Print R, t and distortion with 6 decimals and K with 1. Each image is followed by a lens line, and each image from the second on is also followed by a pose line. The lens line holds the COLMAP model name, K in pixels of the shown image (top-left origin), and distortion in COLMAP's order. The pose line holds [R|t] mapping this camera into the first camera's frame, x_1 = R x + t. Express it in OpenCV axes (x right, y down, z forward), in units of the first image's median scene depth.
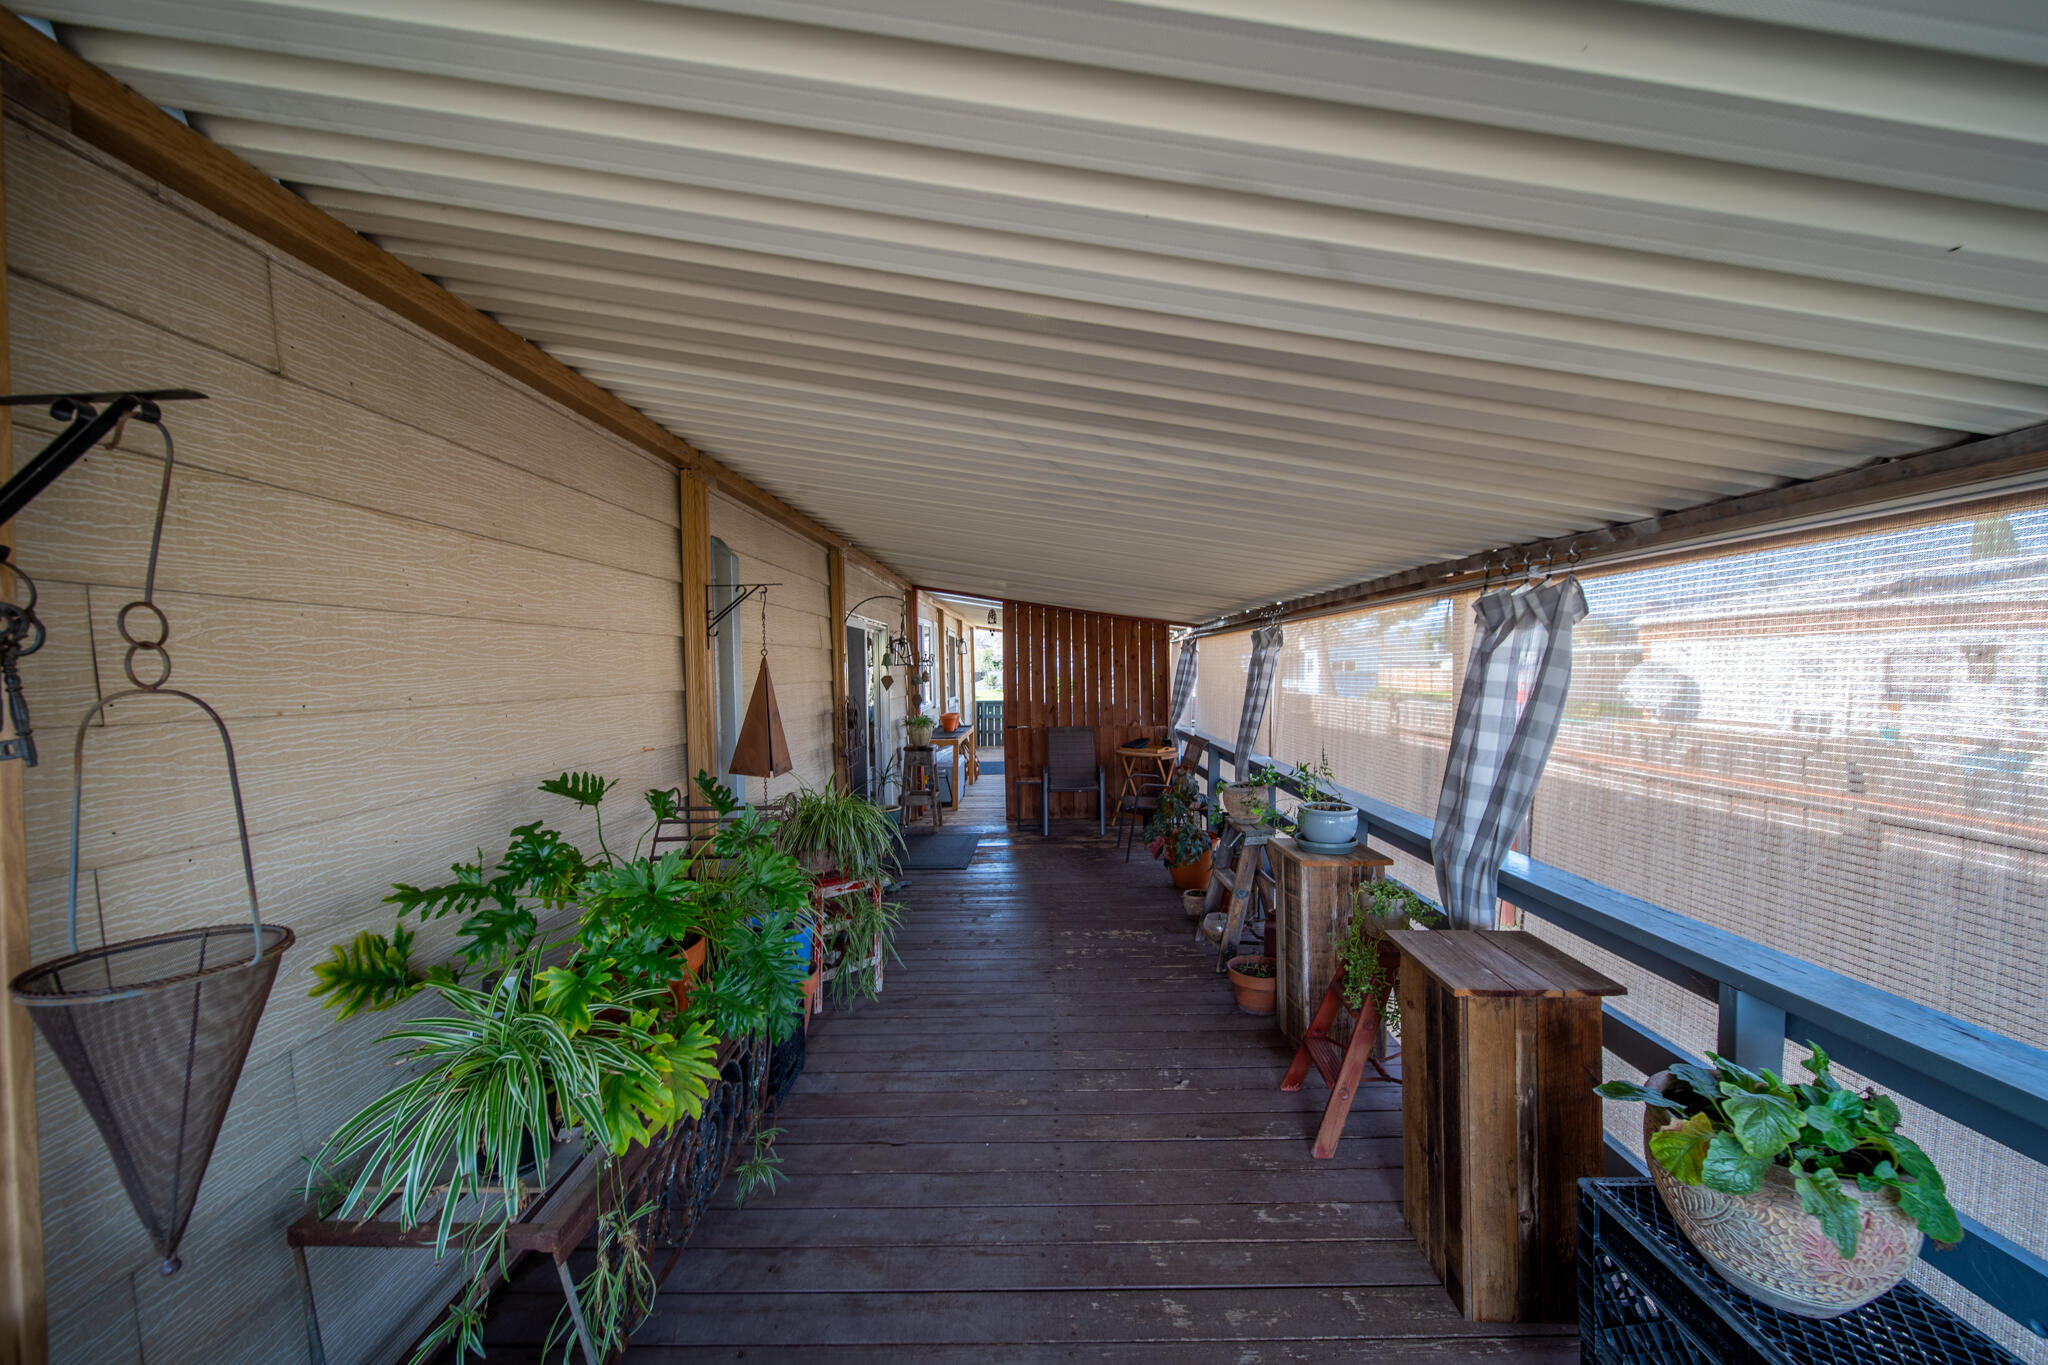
lens RADIAL K [[742.0, 0, 1026.4], [0, 742.0, 684.6], [0, 0, 1]] dist [0.001098, -0.001451]
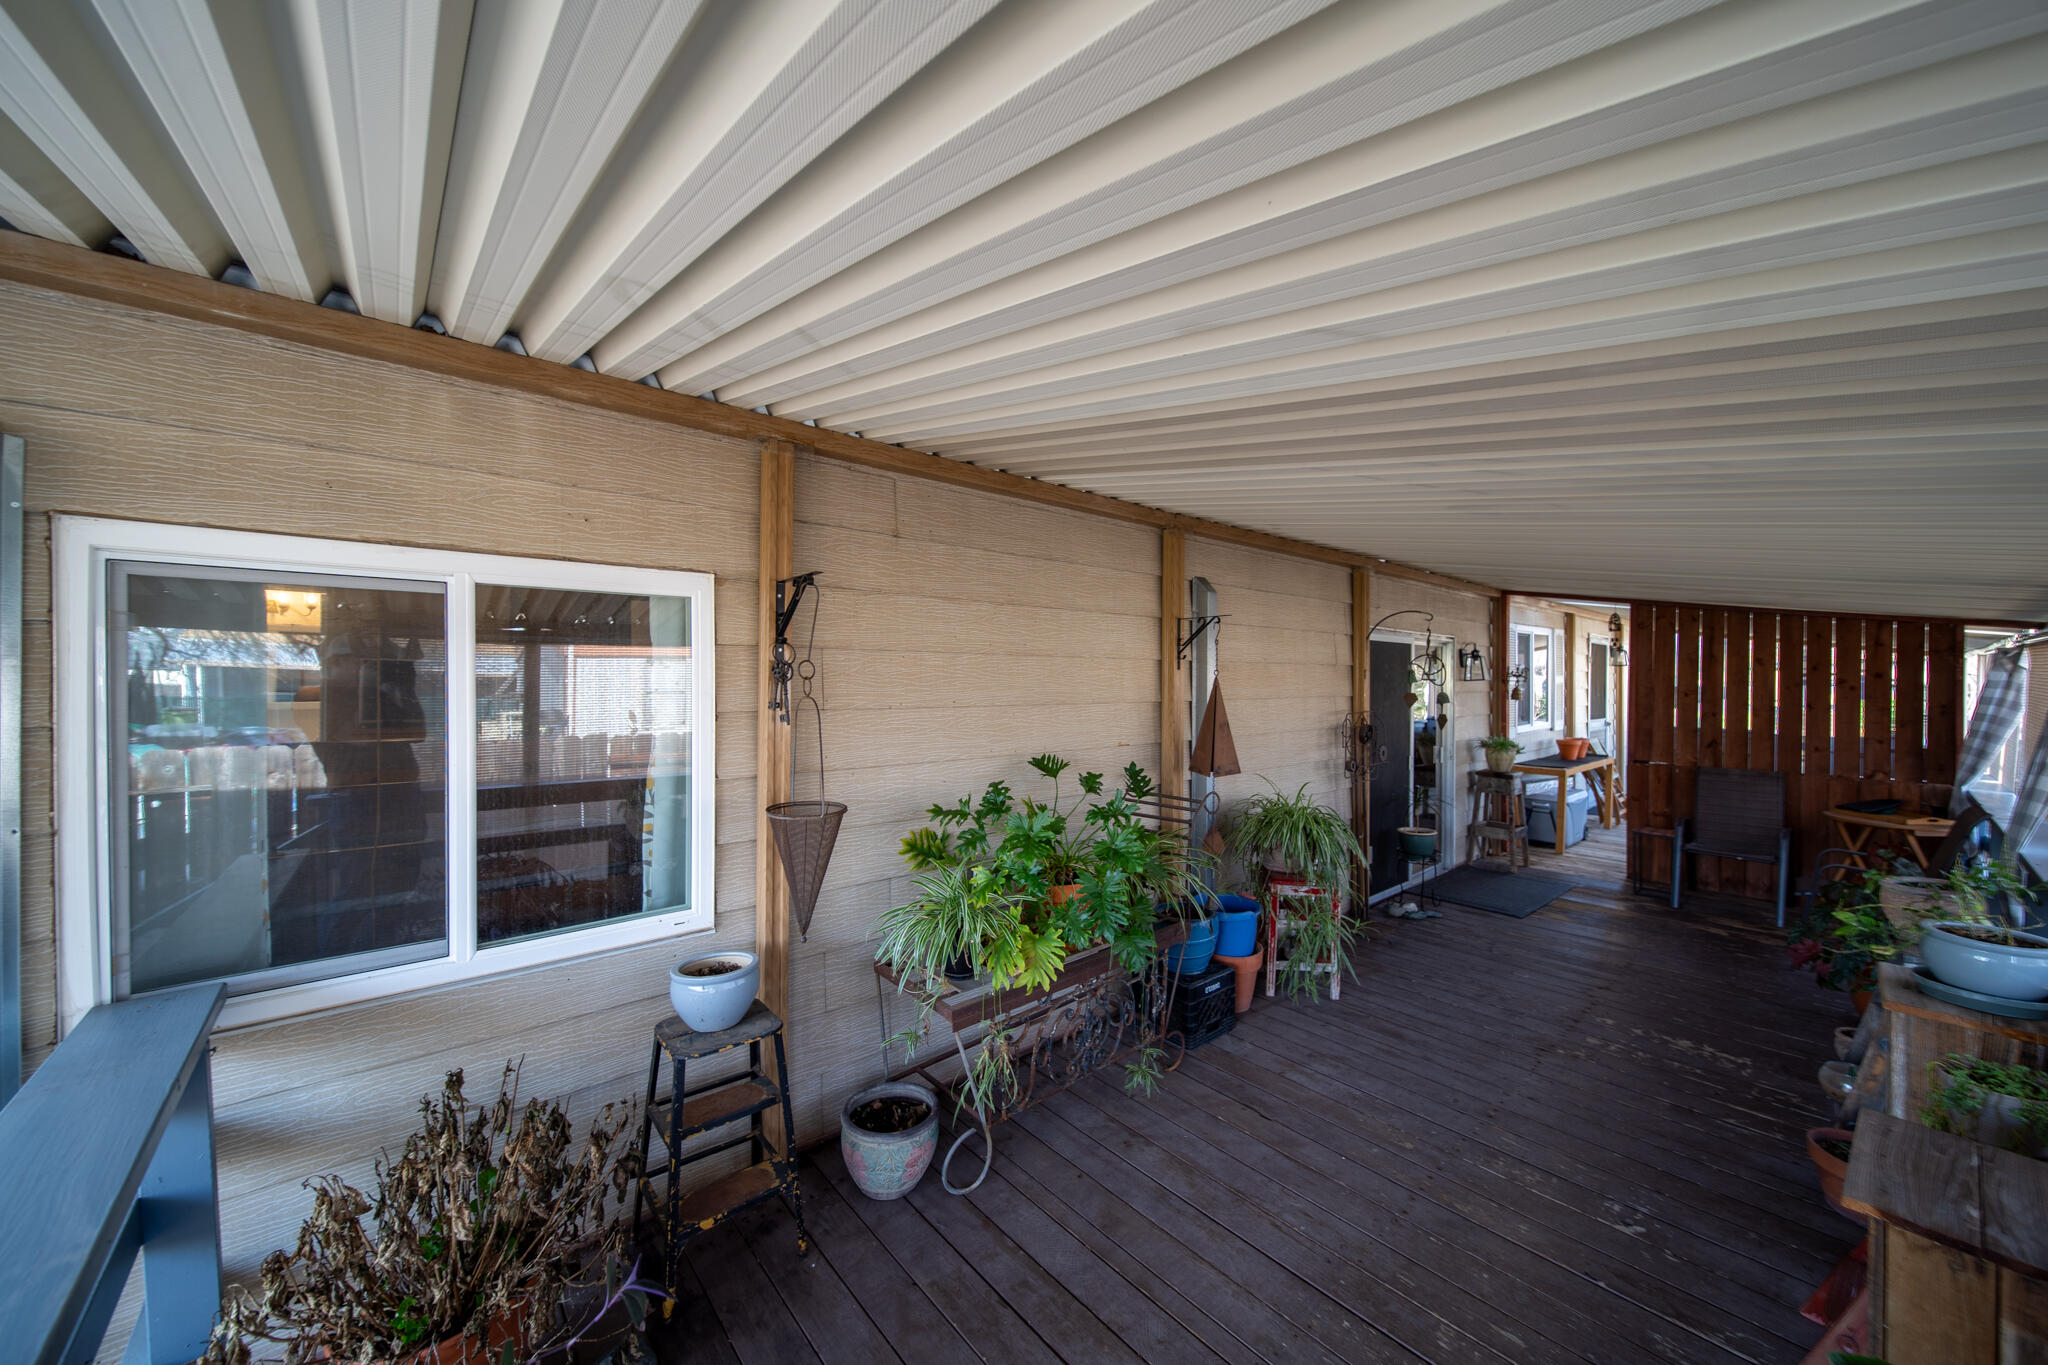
lens RADIAL K [[742.0, 0, 1033.3], [0, 742.0, 677.8], [0, 0, 1]] dist [0.001098, -0.001451]
pose [[0.659044, 0.020471, -0.751826, 0.358965], [-0.032605, 0.999467, -0.001368, -0.024104], [0.751398, 0.025414, 0.659360, -0.012843]]
